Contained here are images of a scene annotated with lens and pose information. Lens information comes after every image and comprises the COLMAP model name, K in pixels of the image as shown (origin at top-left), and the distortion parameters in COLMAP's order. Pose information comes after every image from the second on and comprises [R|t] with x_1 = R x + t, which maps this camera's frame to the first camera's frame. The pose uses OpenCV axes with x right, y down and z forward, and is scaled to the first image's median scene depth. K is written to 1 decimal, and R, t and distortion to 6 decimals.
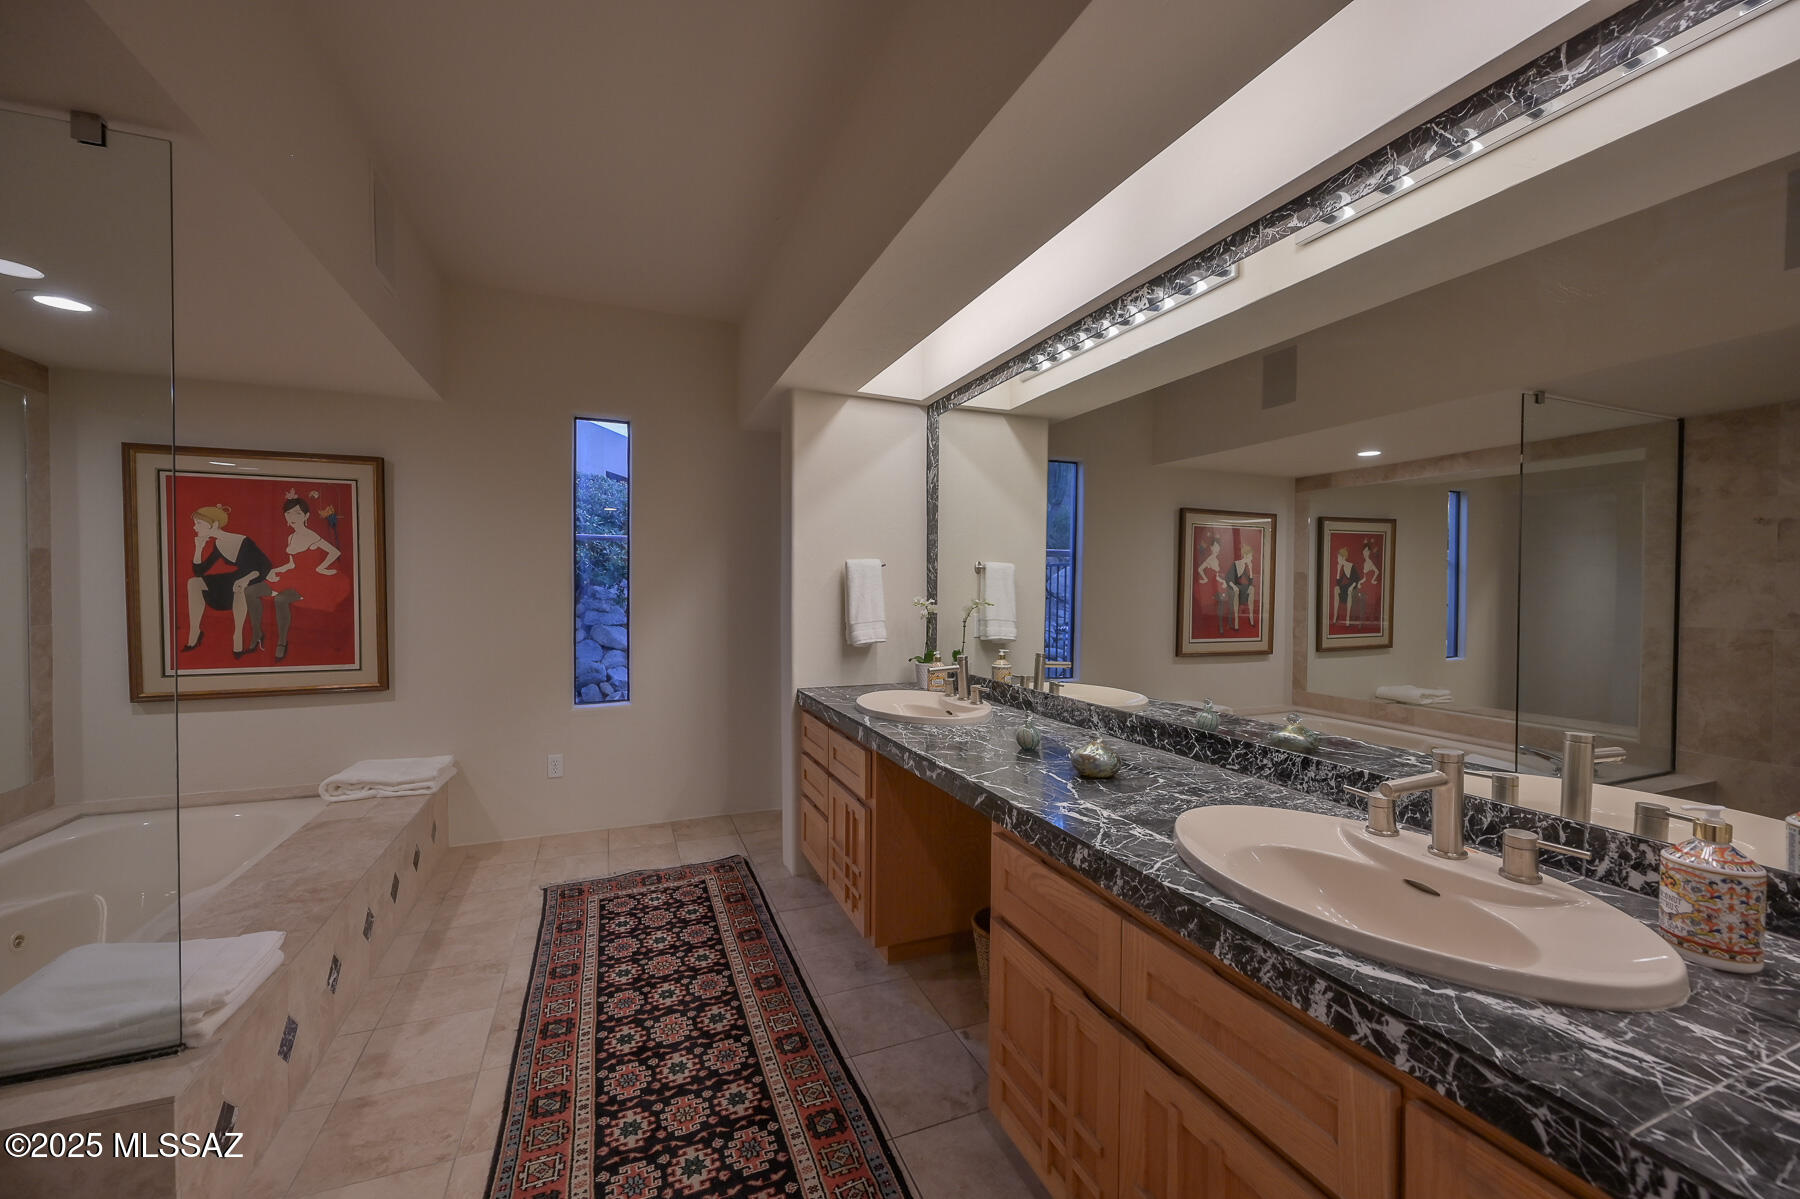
lens RADIAL K [[704.6, 0, 897.1], [0, 704.6, 600.1], [0, 0, 1]] dist [-0.000113, 0.000031]
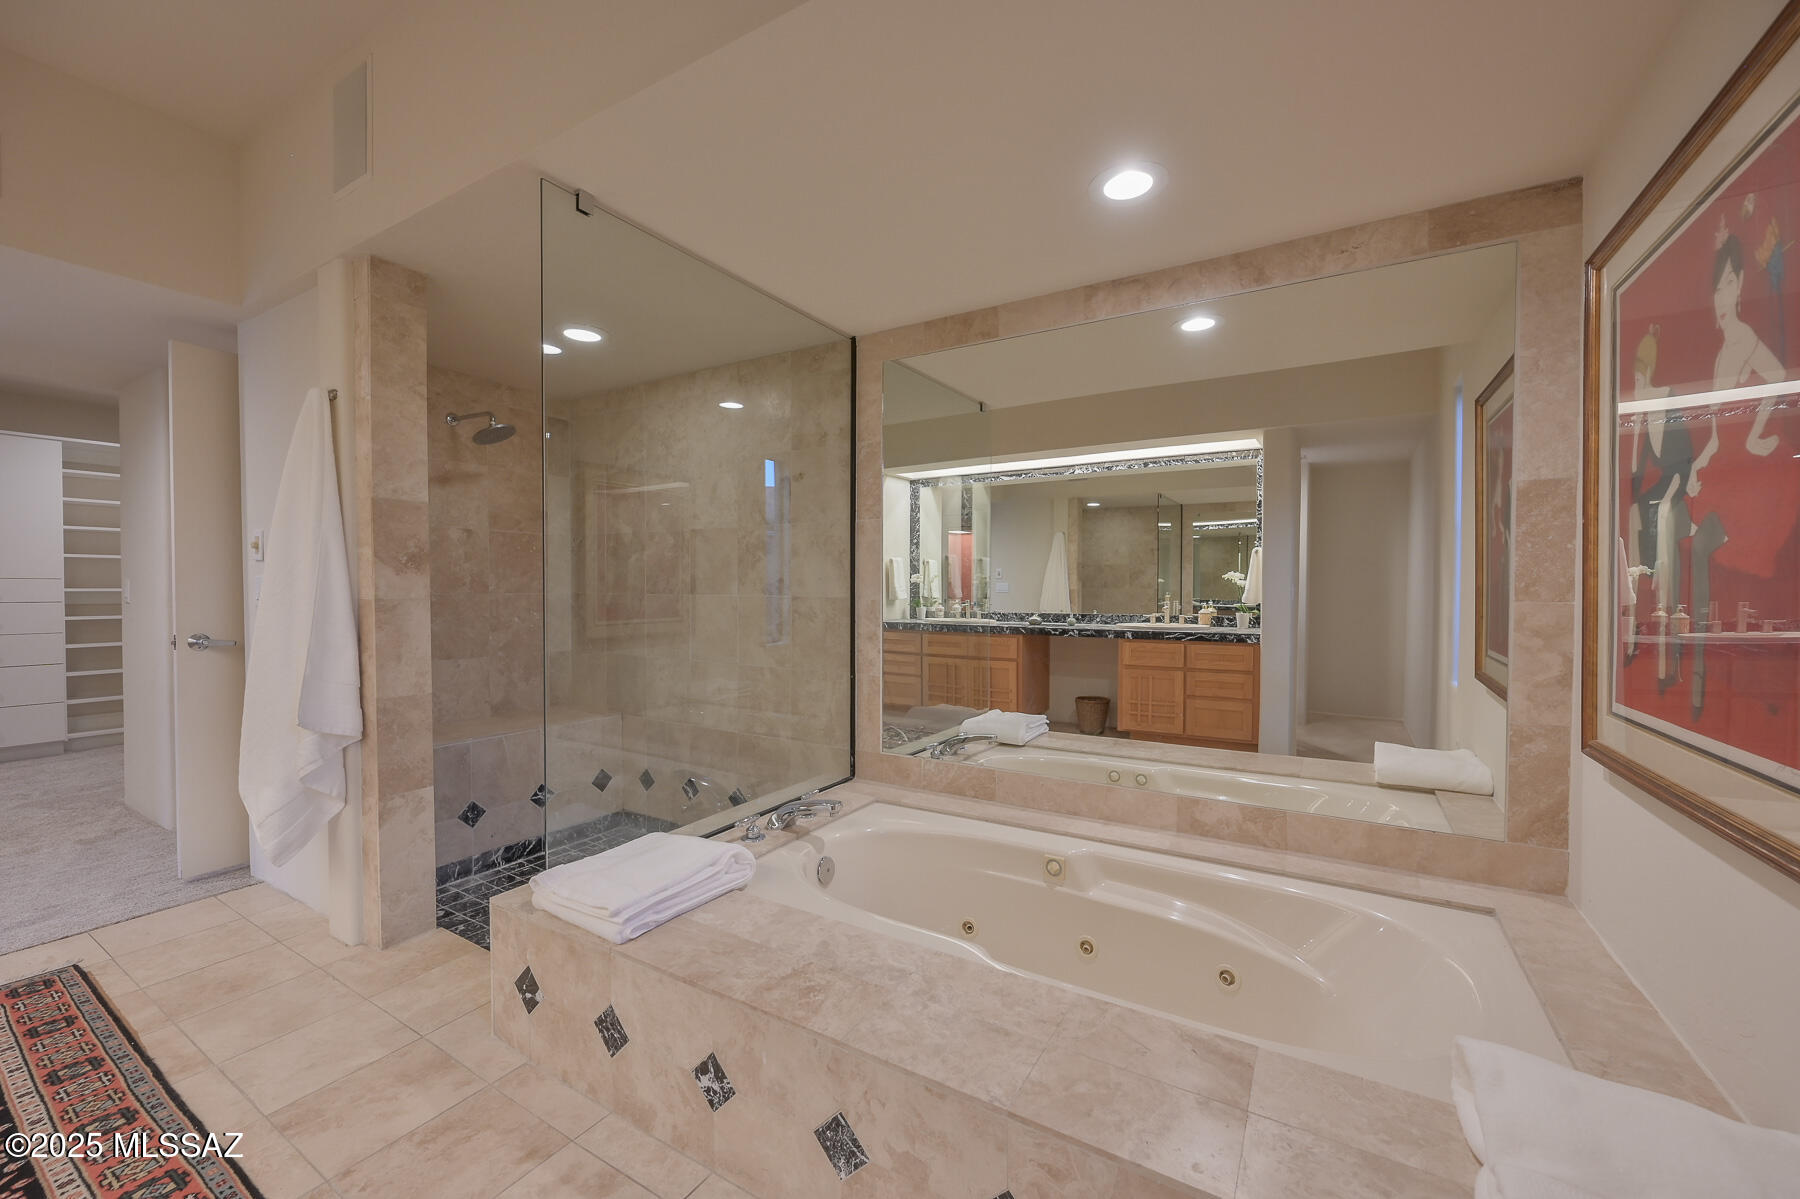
lens RADIAL K [[704.6, 0, 889.5], [0, 704.6, 595.8], [0, 0, 1]] dist [-0.000113, 0.000031]
pose [[-0.818344, 0.006770, -0.574689, -0.537162], [-0.011444, 0.999540, 0.028071, 0.036464], [0.574615, 0.029549, -0.817891, 1.606995]]
